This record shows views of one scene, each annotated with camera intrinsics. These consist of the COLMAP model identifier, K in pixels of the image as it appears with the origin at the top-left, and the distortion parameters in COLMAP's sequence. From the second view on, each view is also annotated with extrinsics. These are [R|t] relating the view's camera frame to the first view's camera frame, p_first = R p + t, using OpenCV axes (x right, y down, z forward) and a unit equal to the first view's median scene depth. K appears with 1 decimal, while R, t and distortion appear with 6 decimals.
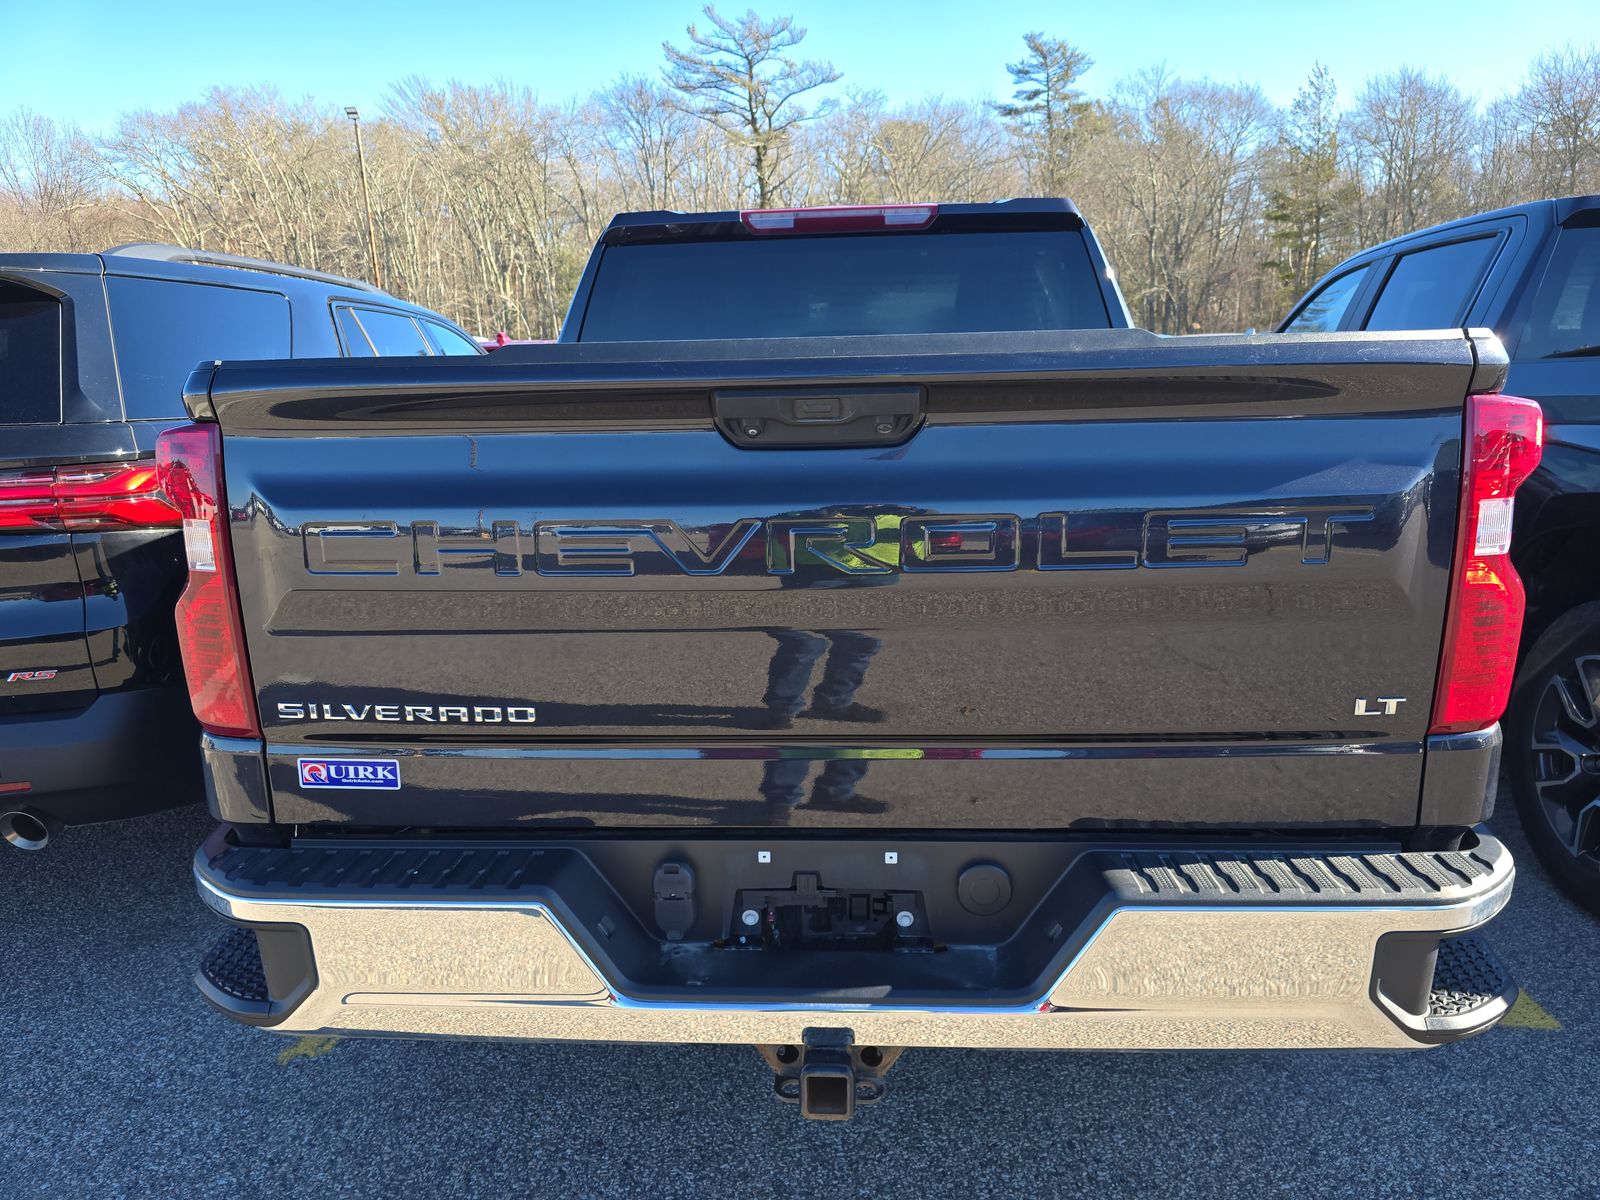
lens RADIAL K [[1078.3, 0, 800.0], [0, 1078.3, 600.0], [0, 0, 1]] dist [0.062315, -0.049973]
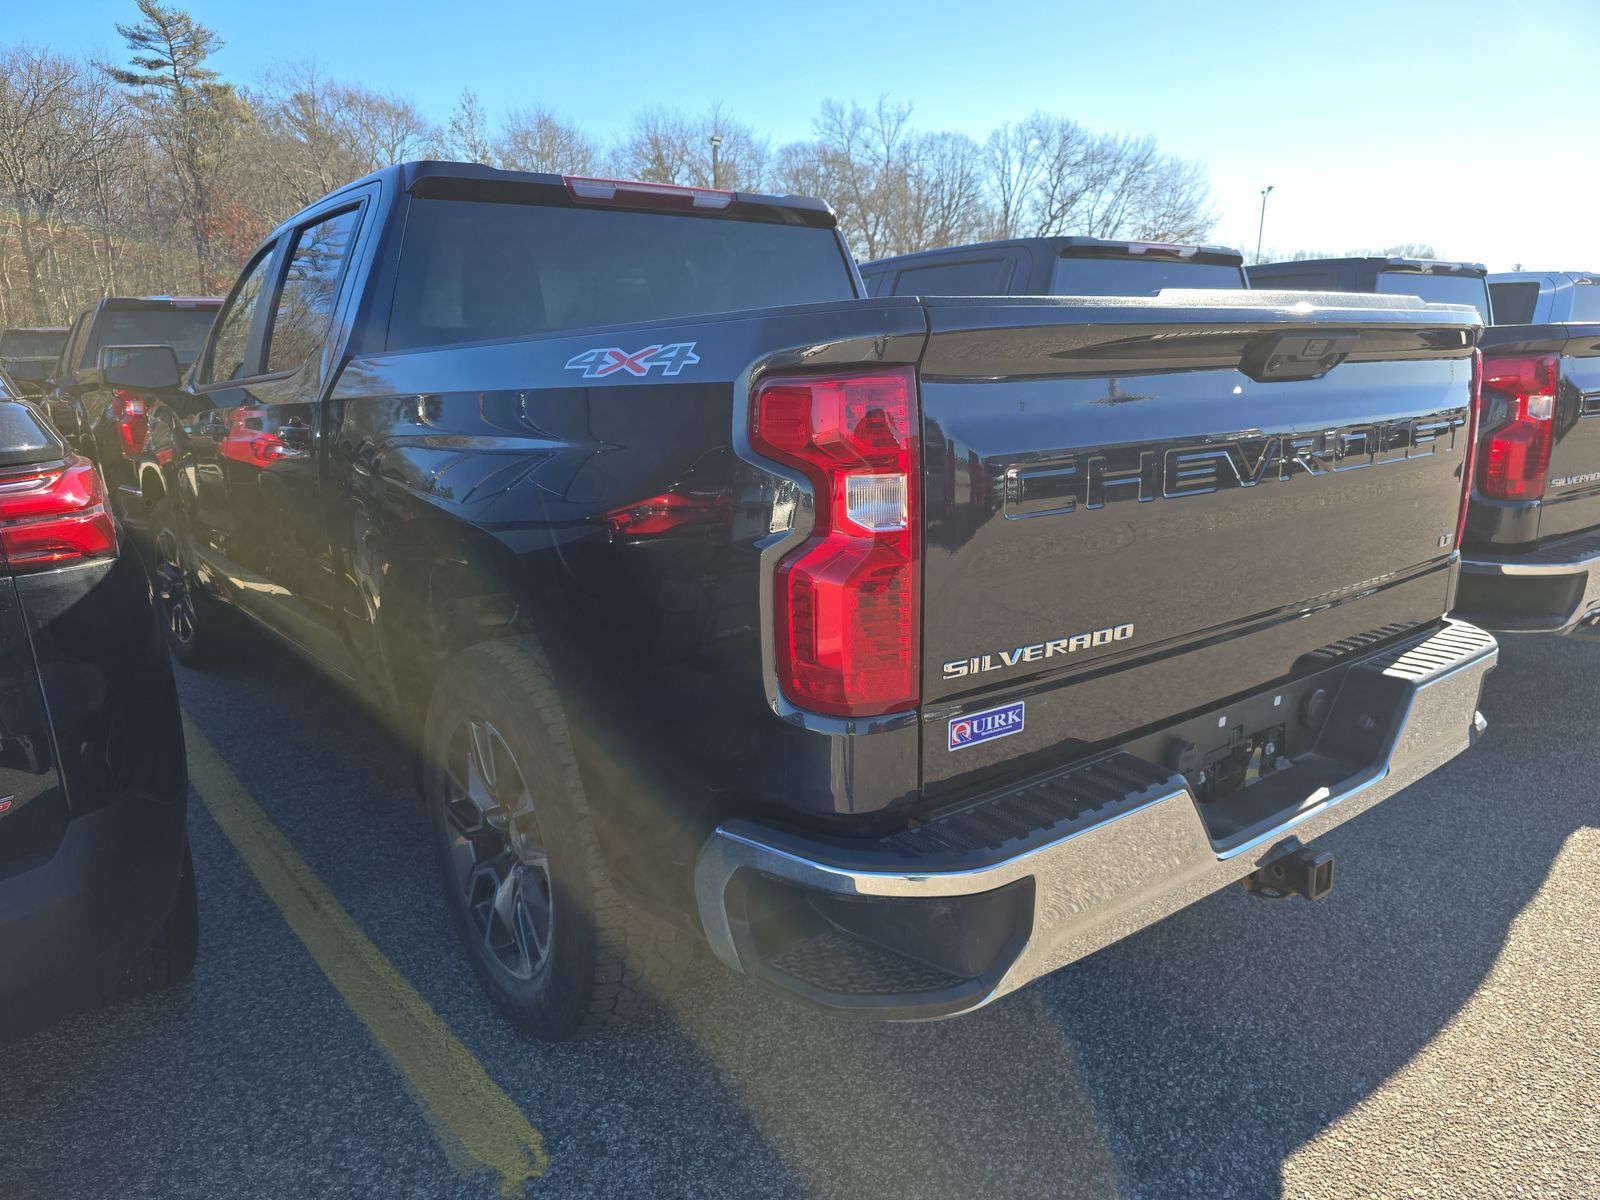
lens RADIAL K [[1072.8, 0, 800.0], [0, 1072.8, 600.0], [0, 0, 1]] dist [0.023095, -0.002903]
pose [[0.760513, -0.135729, 0.634979, -1.139113], [0.136880, 0.989445, 0.047557, -0.021608], [-0.634731, 0.050748, 0.771065, 0.354485]]
